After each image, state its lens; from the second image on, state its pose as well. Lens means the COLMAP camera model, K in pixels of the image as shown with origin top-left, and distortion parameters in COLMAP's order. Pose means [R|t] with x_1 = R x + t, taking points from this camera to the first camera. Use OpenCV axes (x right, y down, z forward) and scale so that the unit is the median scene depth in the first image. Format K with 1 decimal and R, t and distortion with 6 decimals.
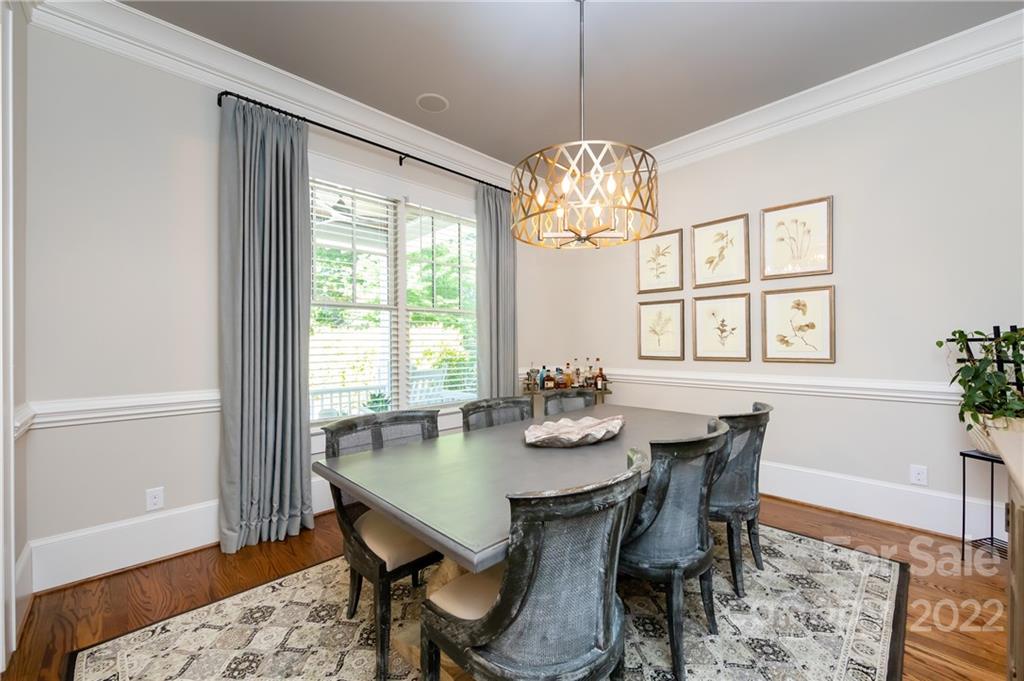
lens RADIAL K [[405.9, 0, 520.3], [0, 405.9, 343.2], [0, 0, 1]] dist [-0.000443, -0.000124]
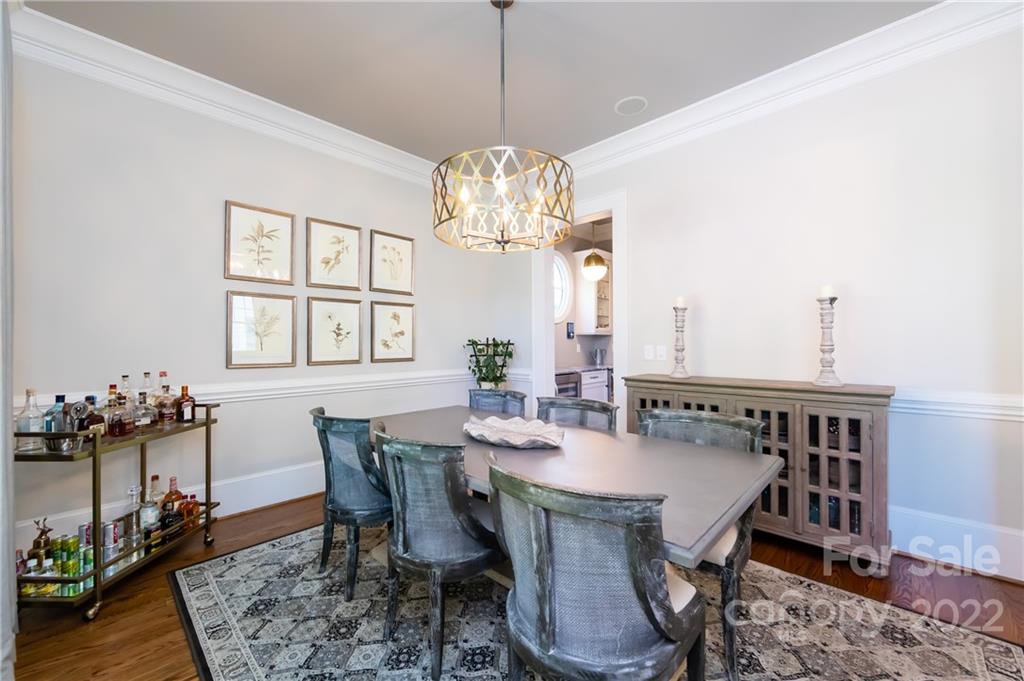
lens RADIAL K [[405.9, 0, 520.3], [0, 405.9, 343.2], [0, 0, 1]] dist [-0.000443, -0.000124]
pose [[-0.029686, 0.007812, 0.999529, -0.517783], [0.001484, 0.999969, -0.007771, -0.000310], [-0.999558, 0.001252, -0.029697, 0.580805]]
